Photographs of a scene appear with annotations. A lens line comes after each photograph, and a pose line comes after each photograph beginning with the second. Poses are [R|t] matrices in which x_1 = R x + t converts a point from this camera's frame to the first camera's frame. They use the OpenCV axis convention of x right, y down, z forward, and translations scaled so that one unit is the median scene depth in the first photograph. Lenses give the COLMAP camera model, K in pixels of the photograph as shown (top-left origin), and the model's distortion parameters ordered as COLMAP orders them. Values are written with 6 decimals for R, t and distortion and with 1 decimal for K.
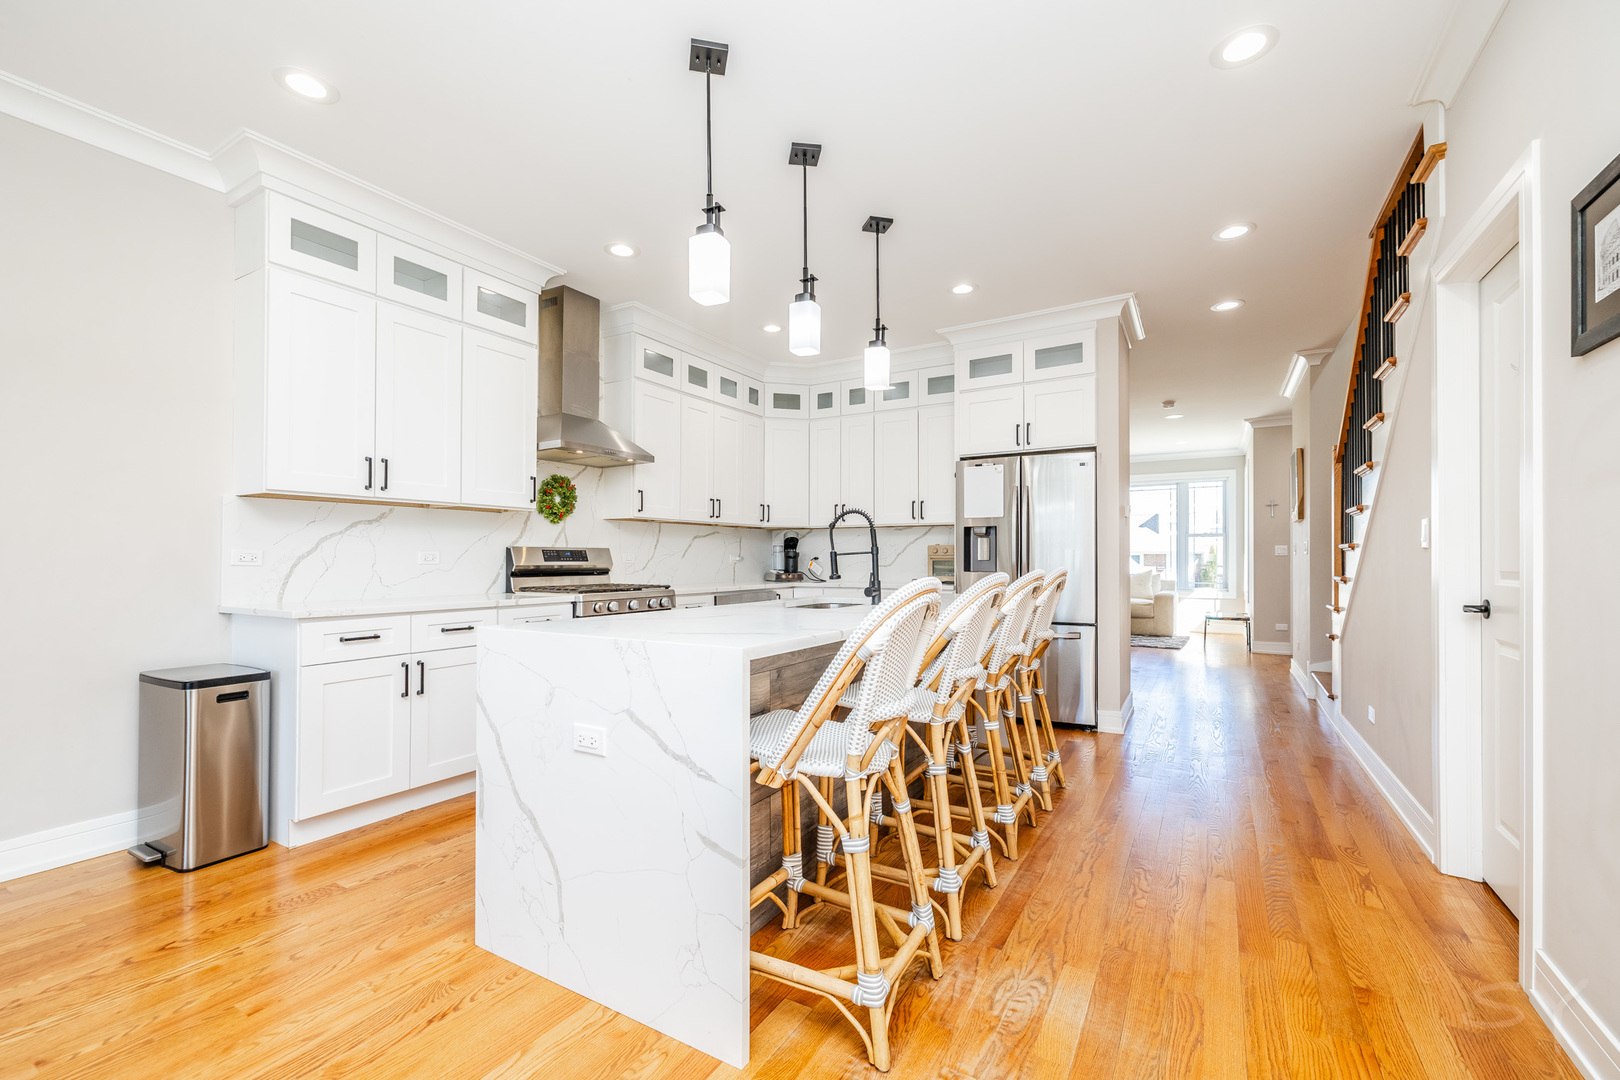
lens RADIAL K [[687.5, 0, 810.0], [0, 687.5, 540.0], [0, 0, 1]] dist [0.003899, 0.000353]
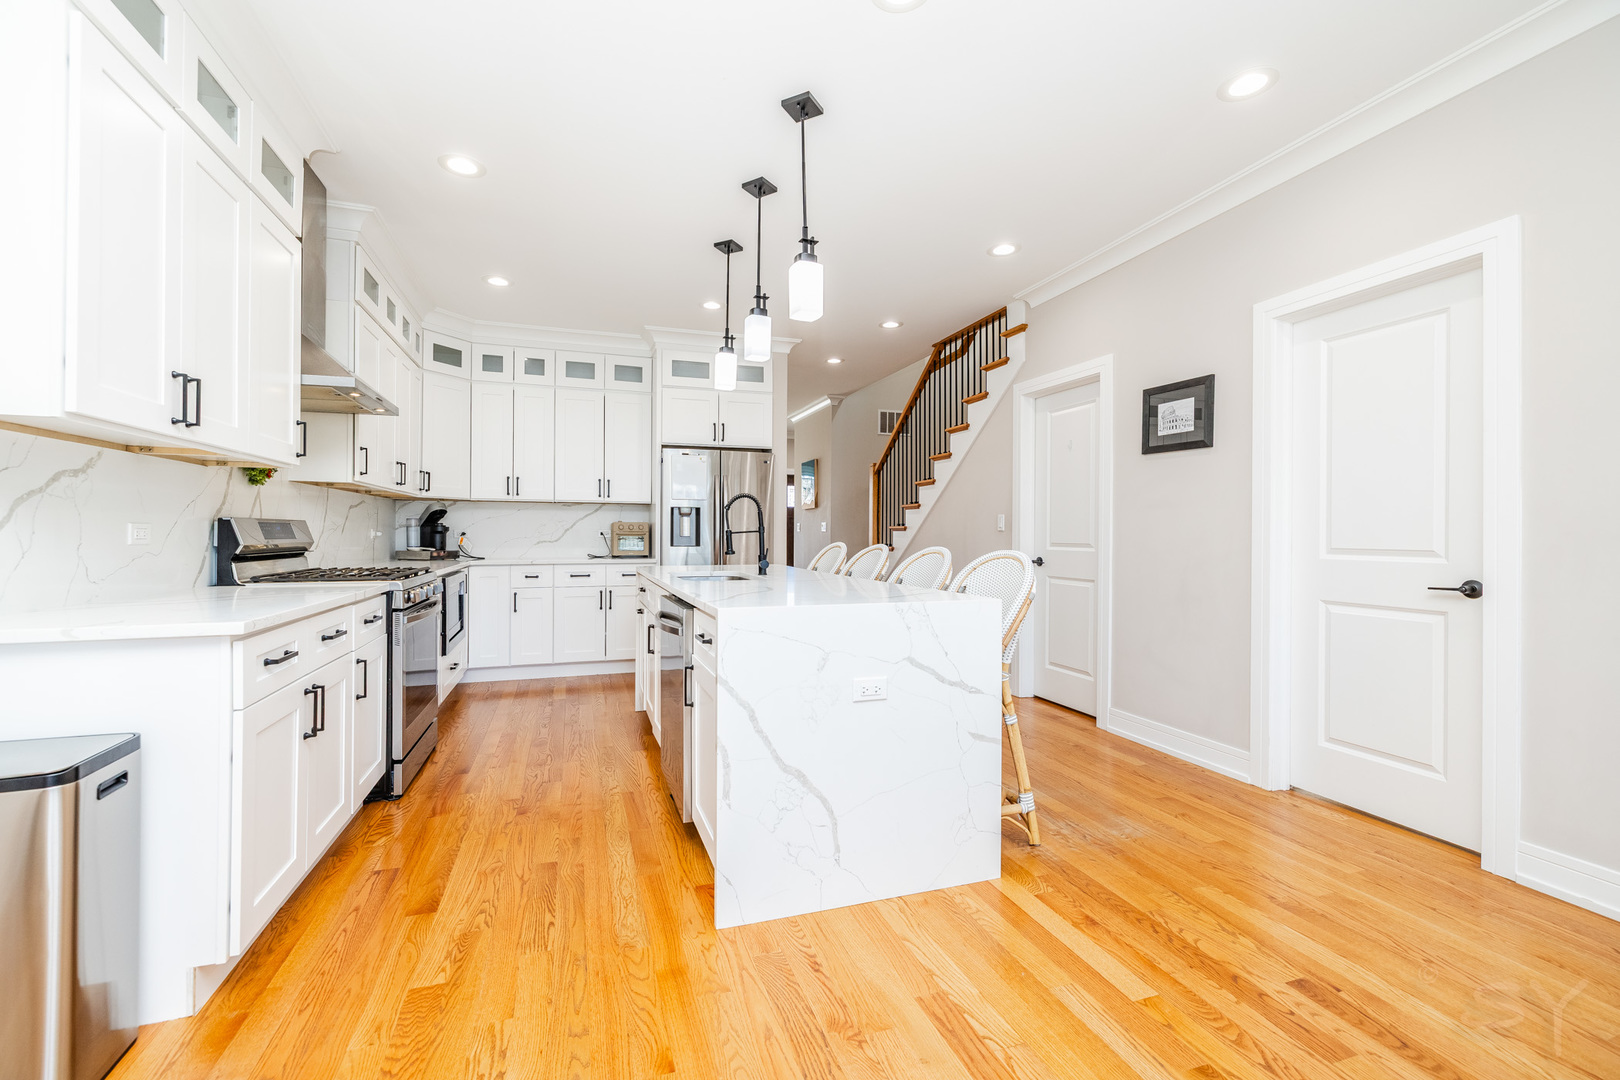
lens RADIAL K [[667.3, 0, 807.8], [0, 667.3, 515.9], [0, 0, 1]] dist [0.001873, -0.000006]
pose [[0.649813, 0.023156, 0.759742, -0.621753], [-0.025754, 0.999633, -0.008439, -0.000833], [-0.759658, -0.014083, 0.650170, 0.156037]]
